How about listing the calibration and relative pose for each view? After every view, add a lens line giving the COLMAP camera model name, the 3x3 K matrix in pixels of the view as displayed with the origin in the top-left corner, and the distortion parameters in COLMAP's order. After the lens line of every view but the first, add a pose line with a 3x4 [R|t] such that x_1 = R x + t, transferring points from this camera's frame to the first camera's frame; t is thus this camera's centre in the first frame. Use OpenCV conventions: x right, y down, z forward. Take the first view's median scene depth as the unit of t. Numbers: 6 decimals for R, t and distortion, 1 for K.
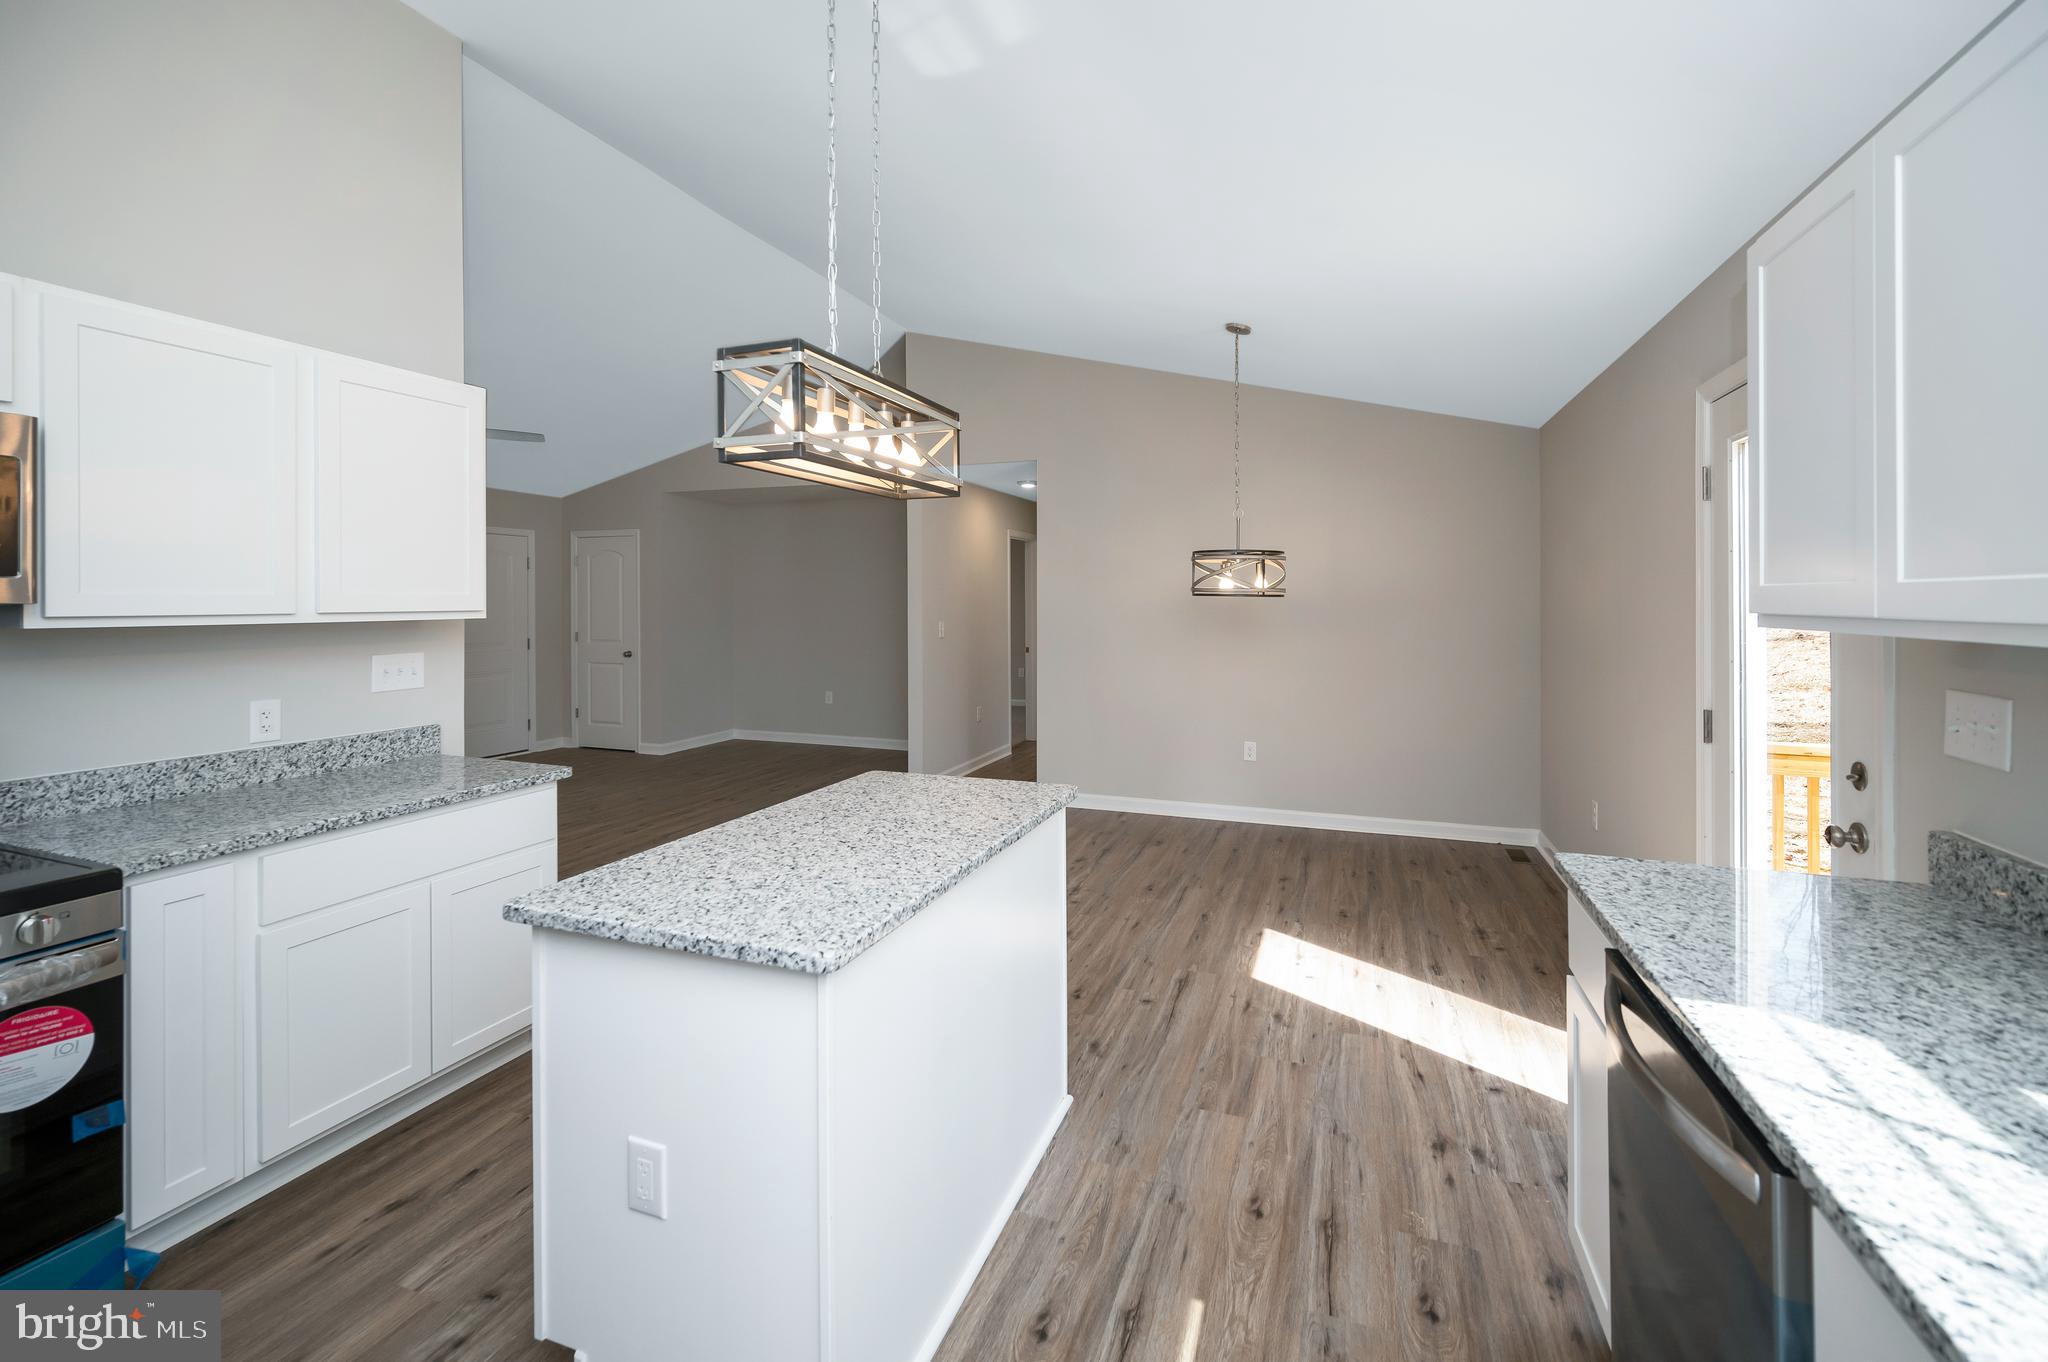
lens RADIAL K [[872.5, 0, 1028.5], [0, 872.5, 616.6], [0, 0, 1]] dist [-0.001344, 0.000446]
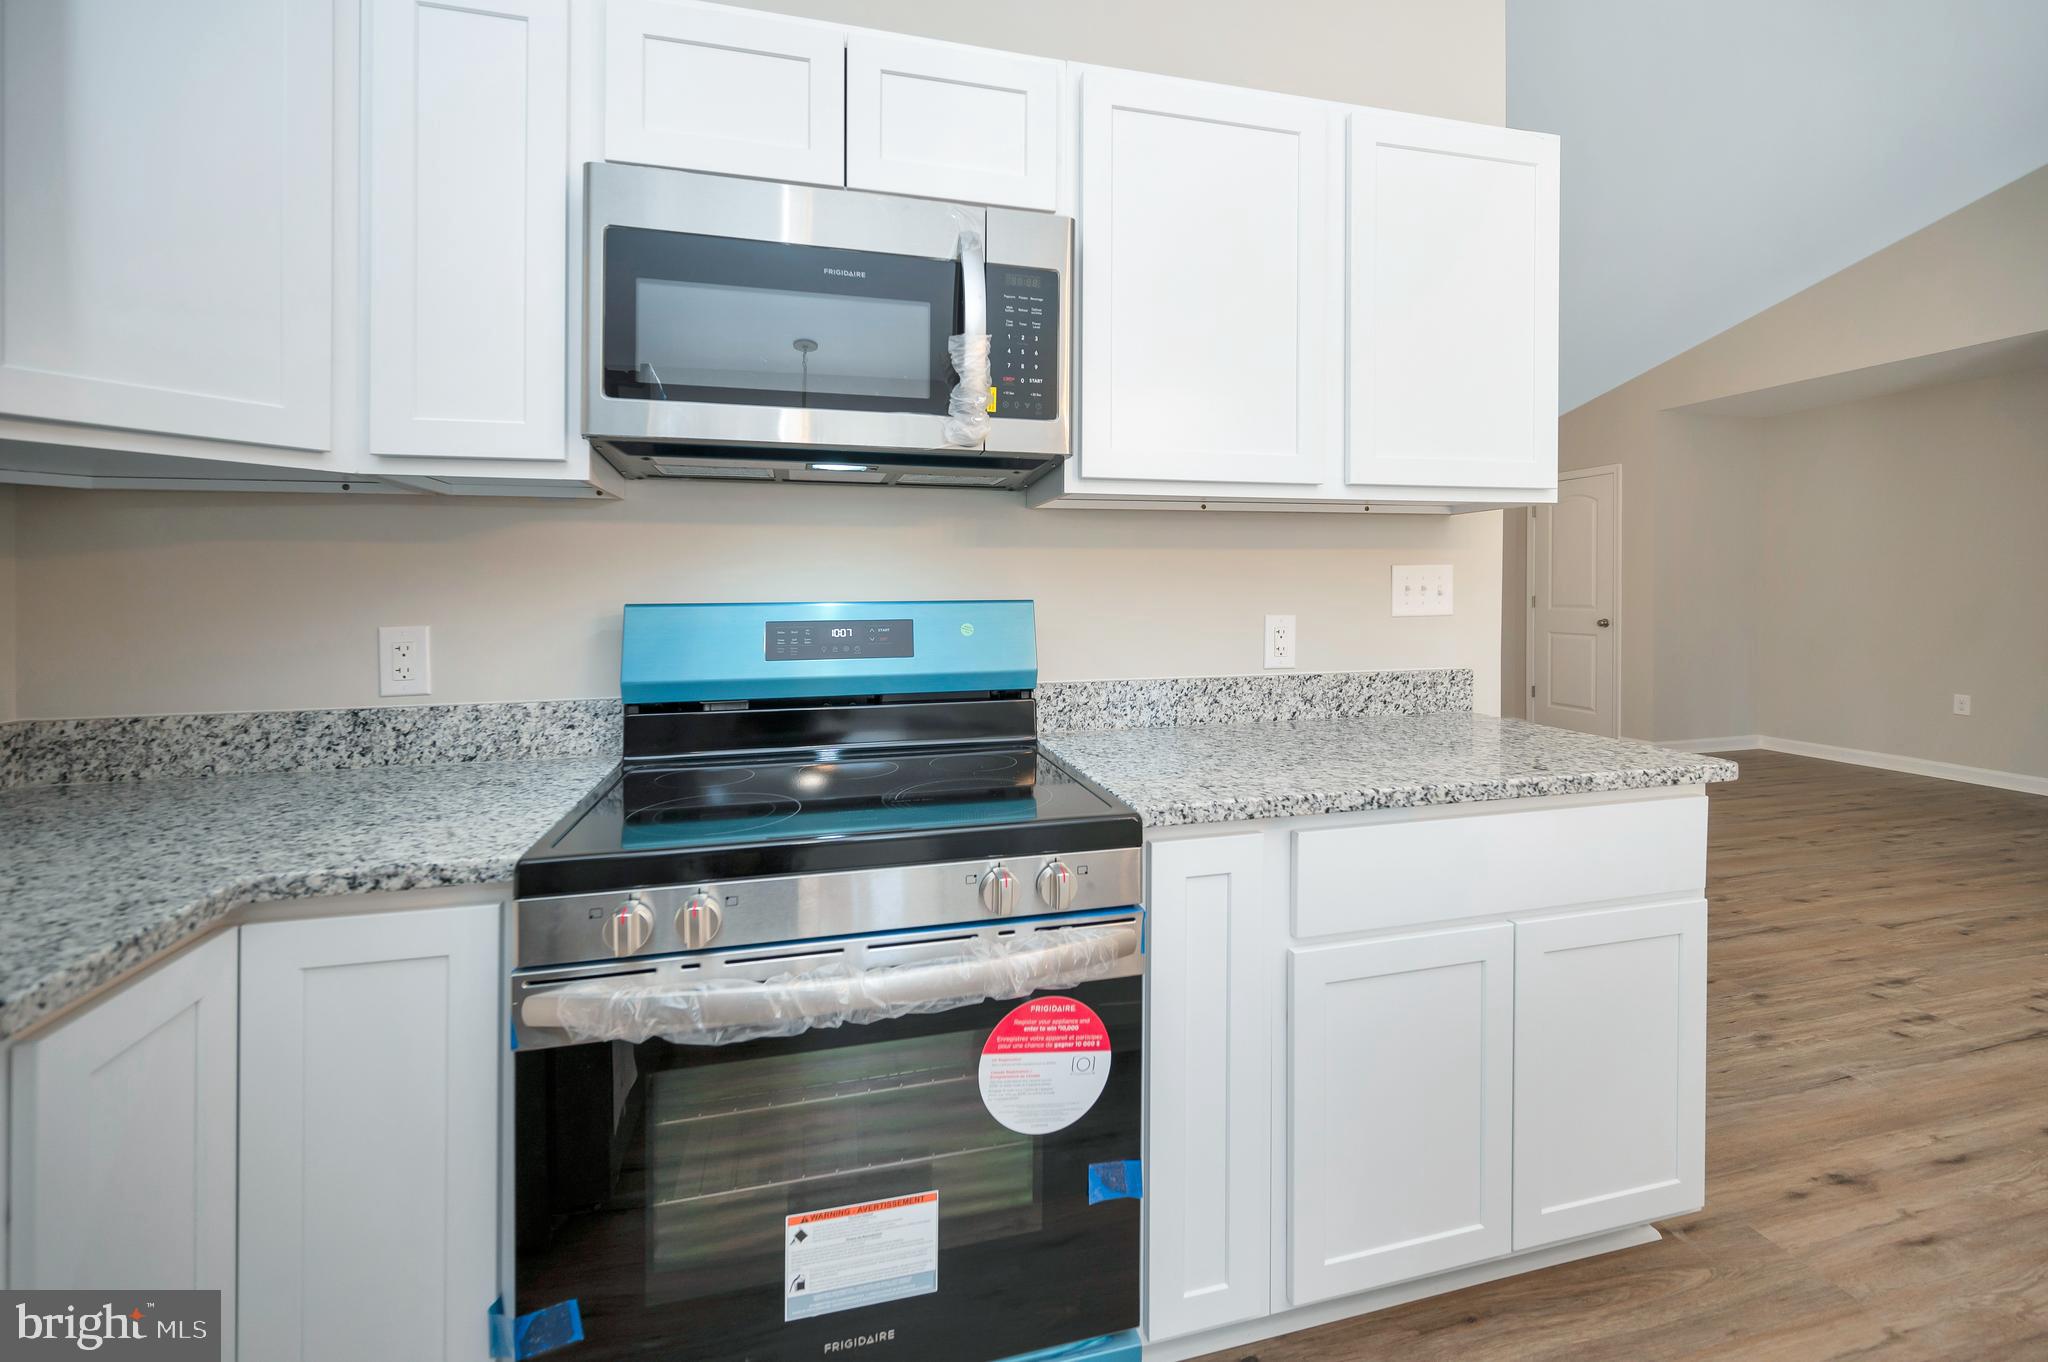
lens RADIAL K [[863.3, 0, 1026.5], [0, 863.3, 588.6], [0, 0, 1]] dist [-0.001647, -0.000478]
pose [[0.573155, -0.005790, -0.819426, -0.372284], [-0.008480, 0.999880, -0.012996, 0.084293], [0.819403, 0.014397, 0.573037, 0.371380]]
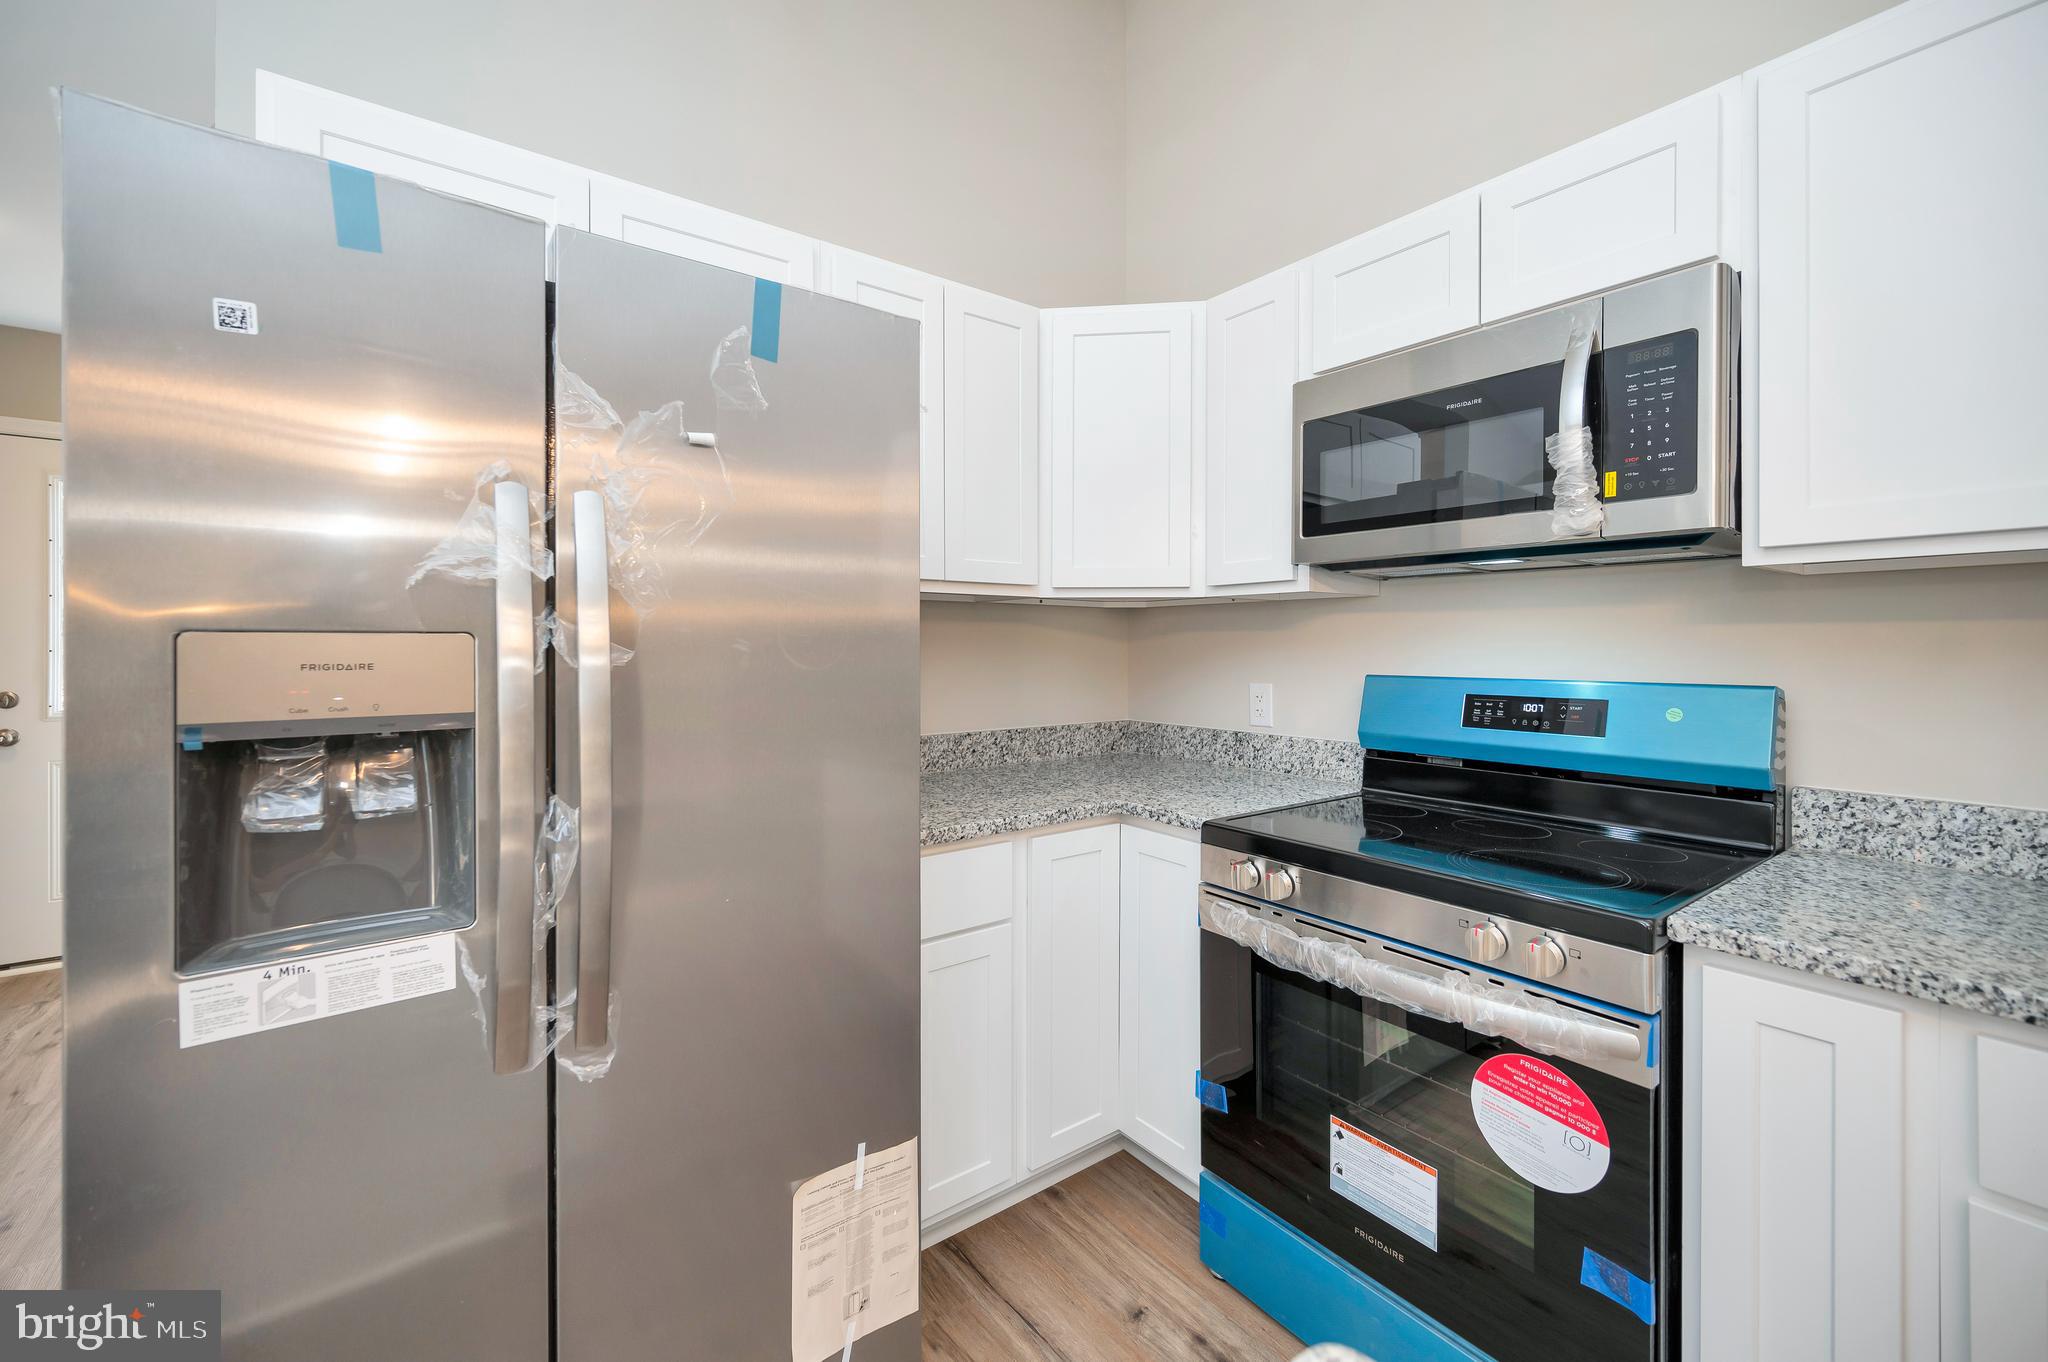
lens RADIAL K [[826.6, 0, 1026.9], [0, 826.6, 636.7], [0, 0, 1]] dist [-0.001549, -0.000247]
pose [[-0.542387, -0.010957, -0.840057, -0.191857], [-0.016834, 0.999856, -0.002172, 0.060622], [0.839960, 0.012964, -0.542493, 0.644275]]
